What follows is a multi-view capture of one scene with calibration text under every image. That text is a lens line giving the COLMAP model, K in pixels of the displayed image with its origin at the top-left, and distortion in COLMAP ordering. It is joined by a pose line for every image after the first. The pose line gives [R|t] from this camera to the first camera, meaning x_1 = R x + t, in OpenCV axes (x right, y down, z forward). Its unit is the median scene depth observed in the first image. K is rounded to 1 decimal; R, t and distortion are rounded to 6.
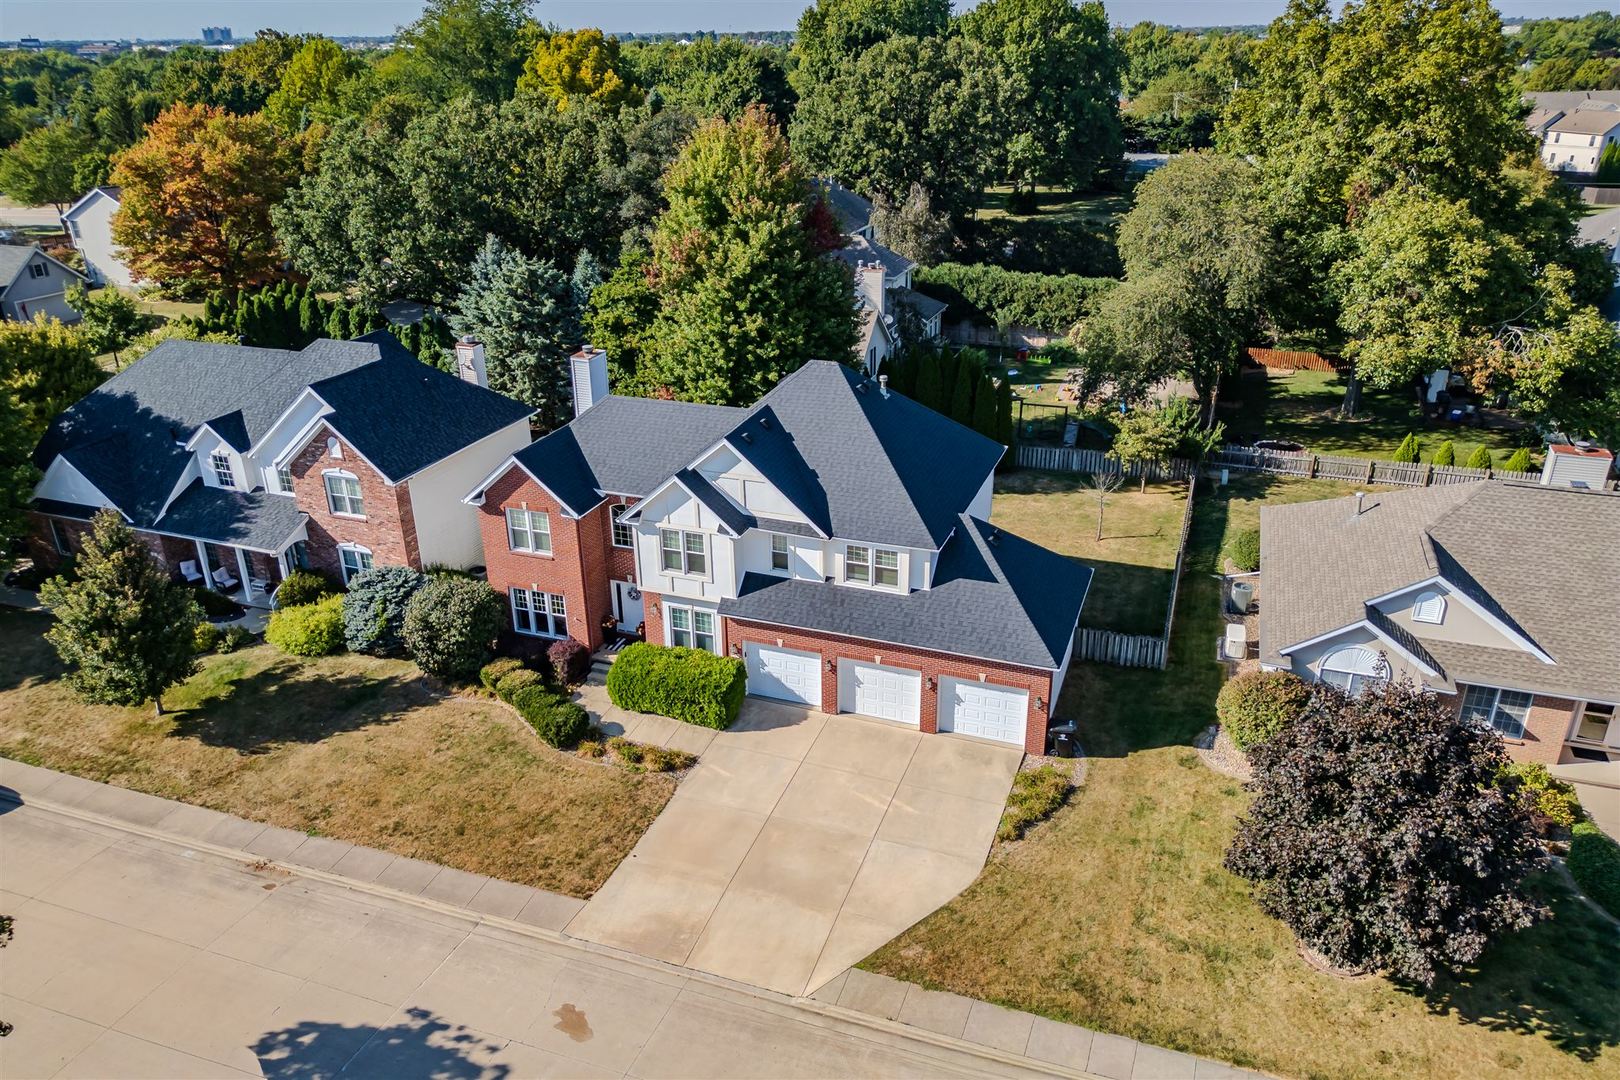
lens RADIAL K [[1151.7, 0, 800.0], [0, 1151.7, 501.1], [0, 0, 1]] dist [0.075710, -0.078695]
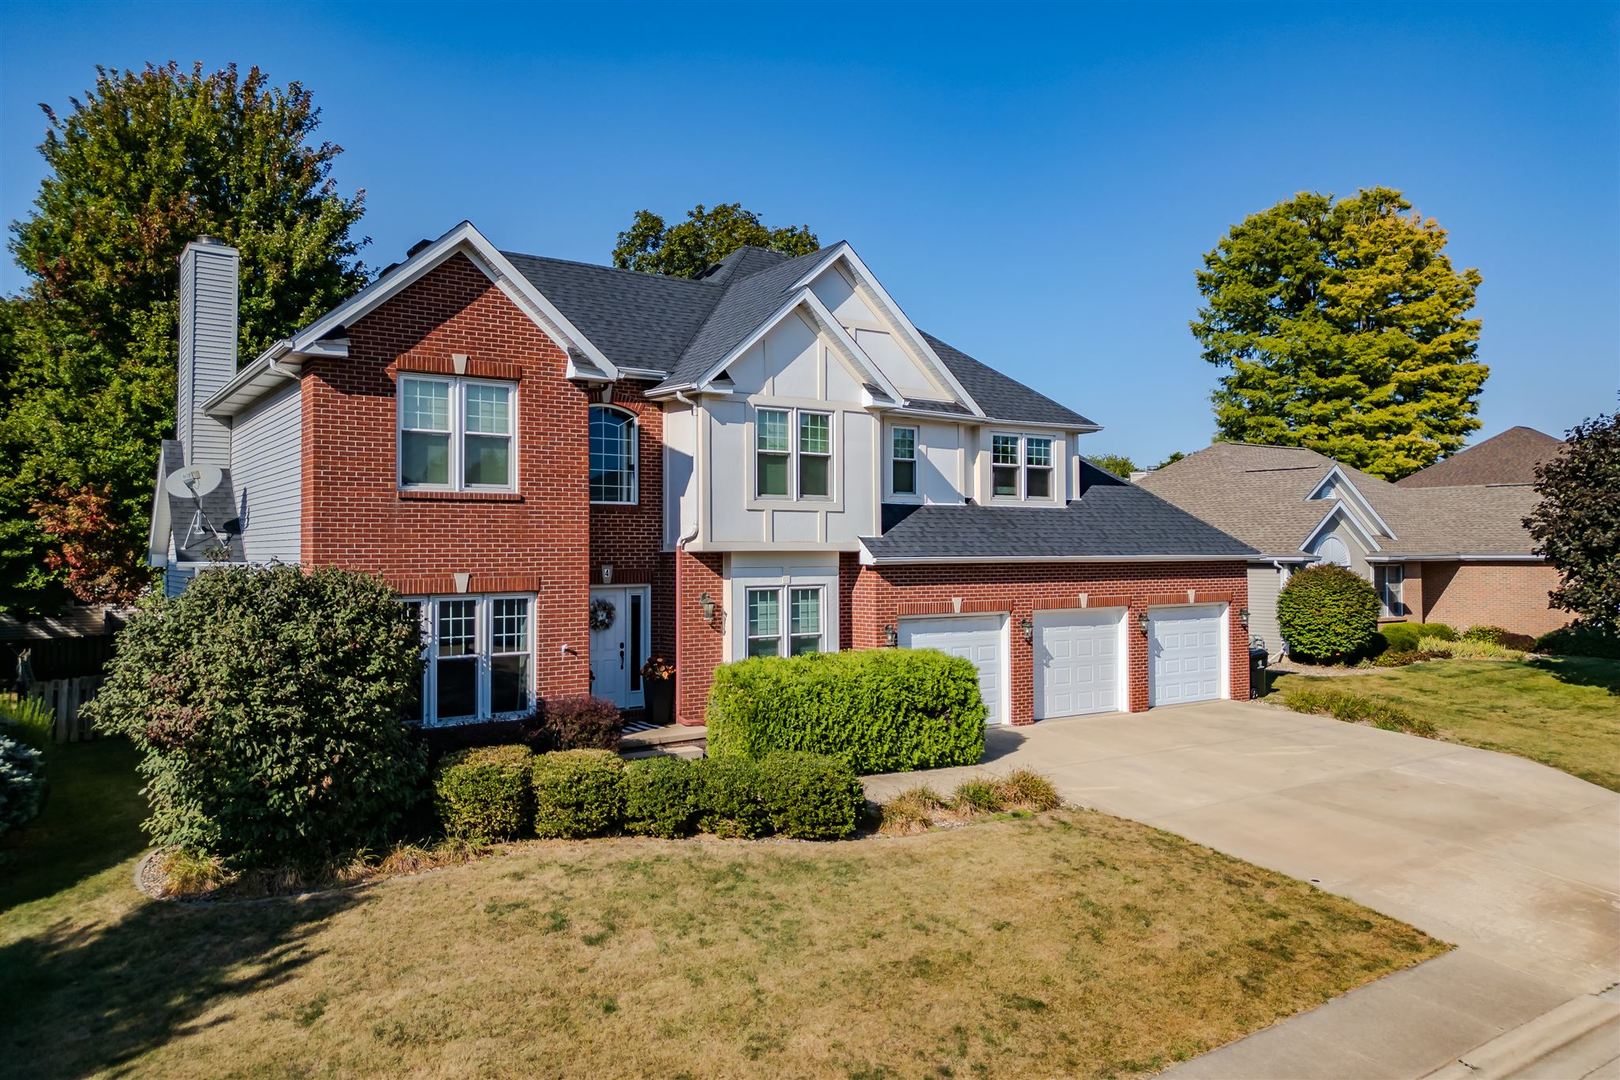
lens RADIAL K [[1151.7, 0, 800.0], [0, 1151.7, 501.1], [0, 0, 1]] dist [0.075710, -0.078695]
pose [[0.585021, 0.045452, 0.809744, -0.517451], [0.299191, 0.915910, -0.267570, 0.202719], [-0.753814, 0.398802, 0.522228, 0.738448]]
